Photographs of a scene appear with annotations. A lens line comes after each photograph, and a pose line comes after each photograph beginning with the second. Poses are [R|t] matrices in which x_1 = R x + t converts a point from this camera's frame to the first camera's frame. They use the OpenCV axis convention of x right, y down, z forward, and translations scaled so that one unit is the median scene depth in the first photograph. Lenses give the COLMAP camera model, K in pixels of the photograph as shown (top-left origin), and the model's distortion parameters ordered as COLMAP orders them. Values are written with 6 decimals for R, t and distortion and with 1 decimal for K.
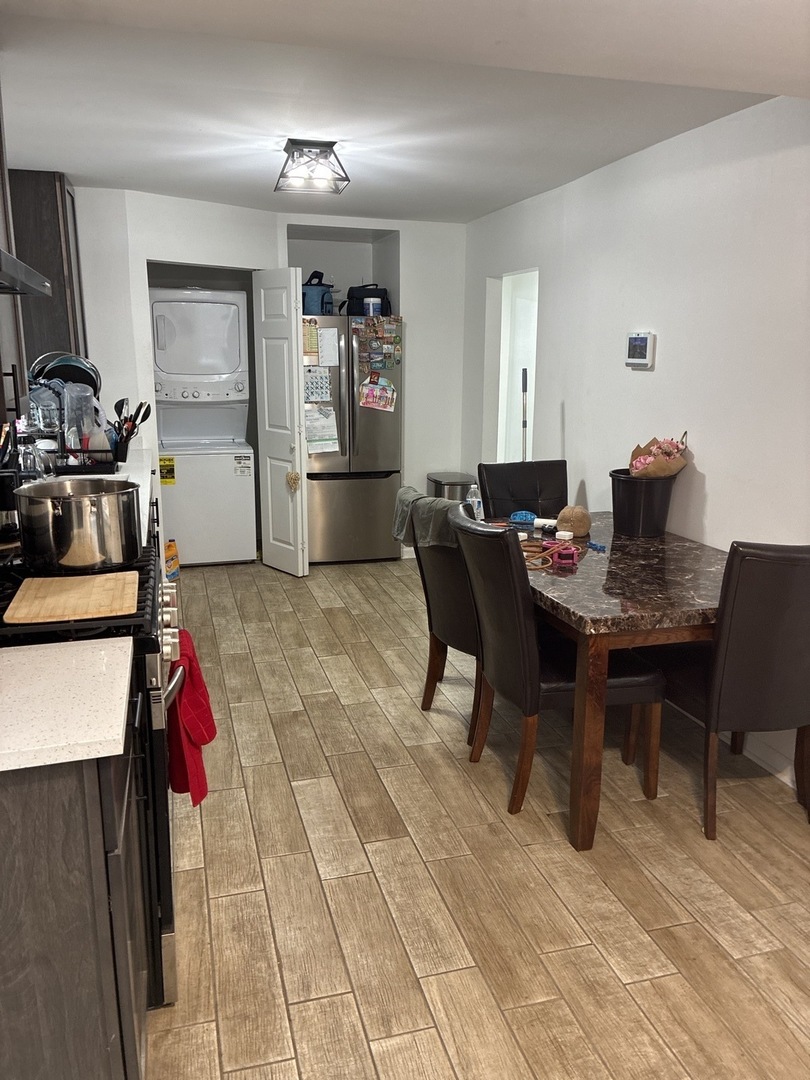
lens RADIAL K [[831.2, 0, 405.0], [0, 831.2, 540.0], [0, 0, 1]] dist [0.000135, -0.000478]
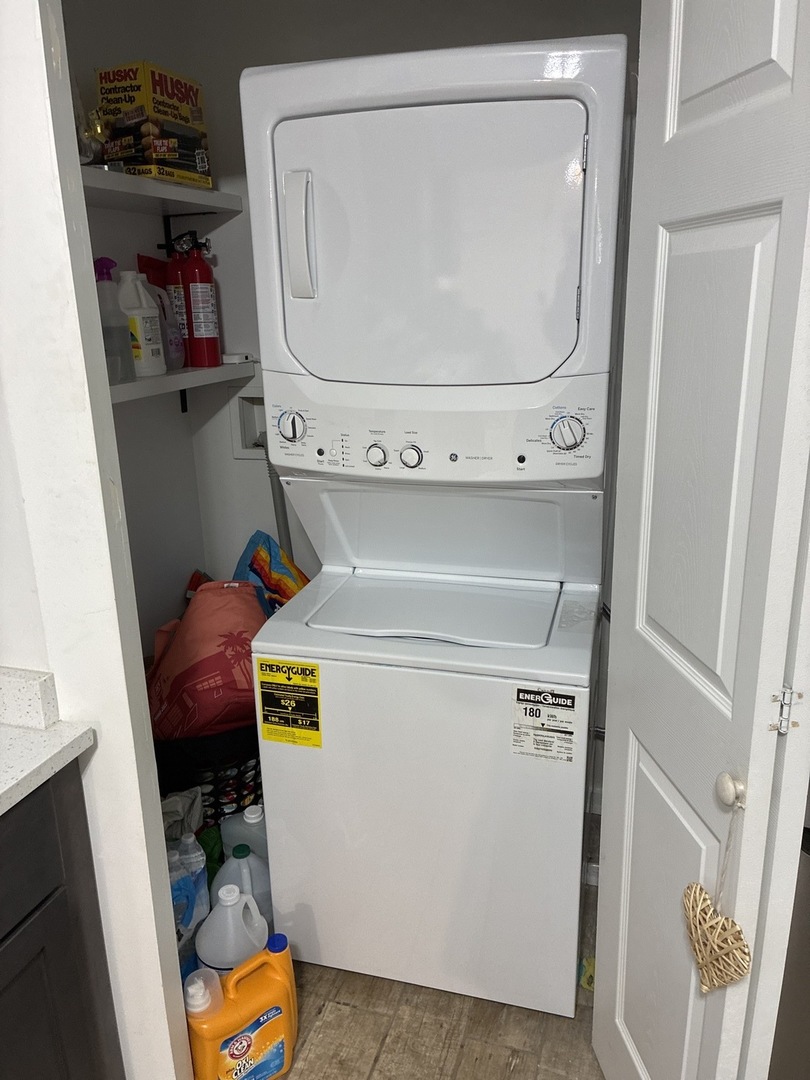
lens RADIAL K [[831.2, 0, 405.0], [0, 831.2, 540.0], [0, 0, 1]] dist [0.000135, -0.000478]
pose [[0.843829, 0.128634, -0.520966, -0.100182], [-0.095343, 0.991336, 0.090344, -0.170594], [0.528074, -0.026564, 0.848783, 0.750318]]
